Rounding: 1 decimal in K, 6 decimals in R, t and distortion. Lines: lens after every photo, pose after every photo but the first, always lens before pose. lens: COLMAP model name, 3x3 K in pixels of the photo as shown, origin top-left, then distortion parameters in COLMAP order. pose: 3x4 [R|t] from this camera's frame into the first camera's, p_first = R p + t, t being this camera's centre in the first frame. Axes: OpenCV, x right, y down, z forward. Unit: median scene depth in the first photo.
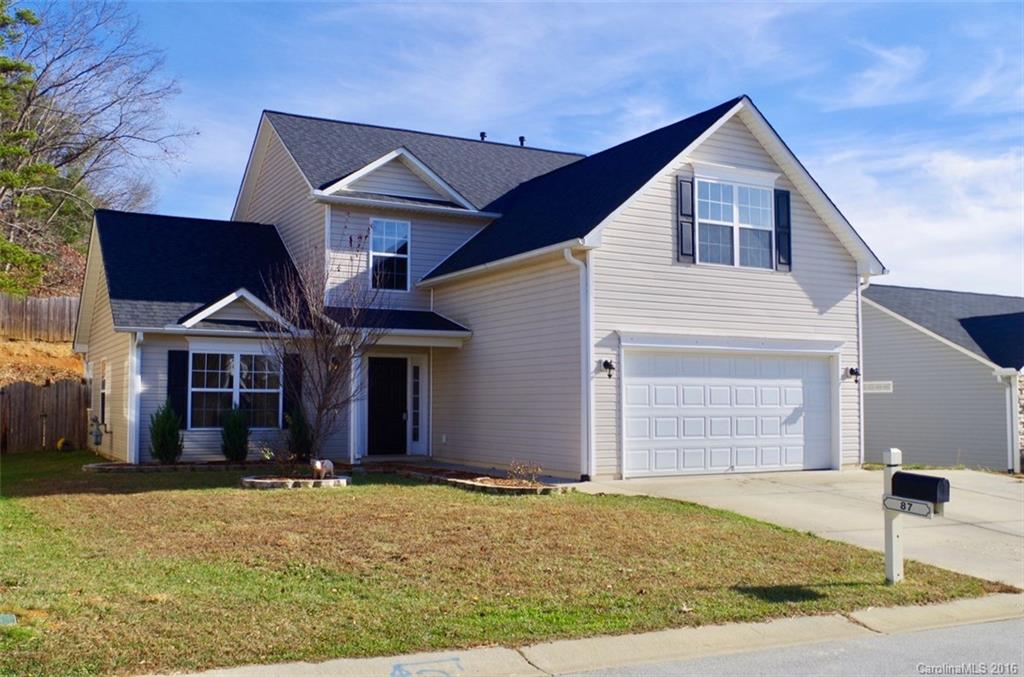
lens RADIAL K [[991.9, 0, 512.0], [0, 991.9, 338.5], [0, 0, 1]] dist [-0.062209, 0.009362]
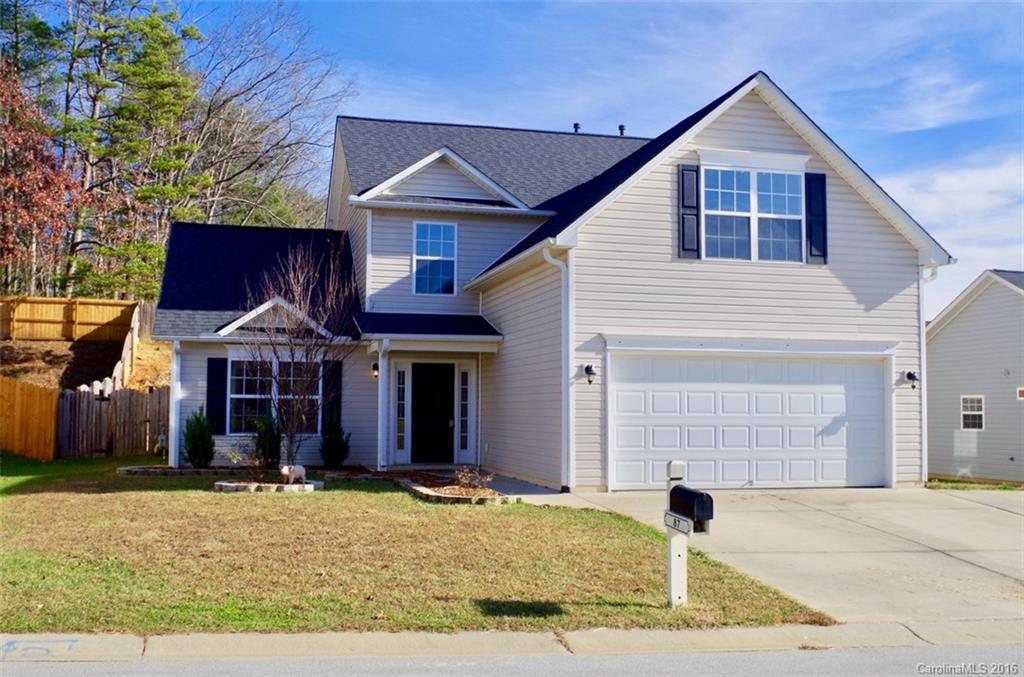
lens RADIAL K [[1073.7, 0, 512.0], [0, 1073.7, 338.5], [0, 0, 1]] dist [-0.056839, -0.005039]
pose [[0.968648, -0.012397, -0.248128, 0.244781], [0.011707, 0.999922, -0.004256, 0.000117], [0.248162, 0.001218, 0.968718, -0.006505]]
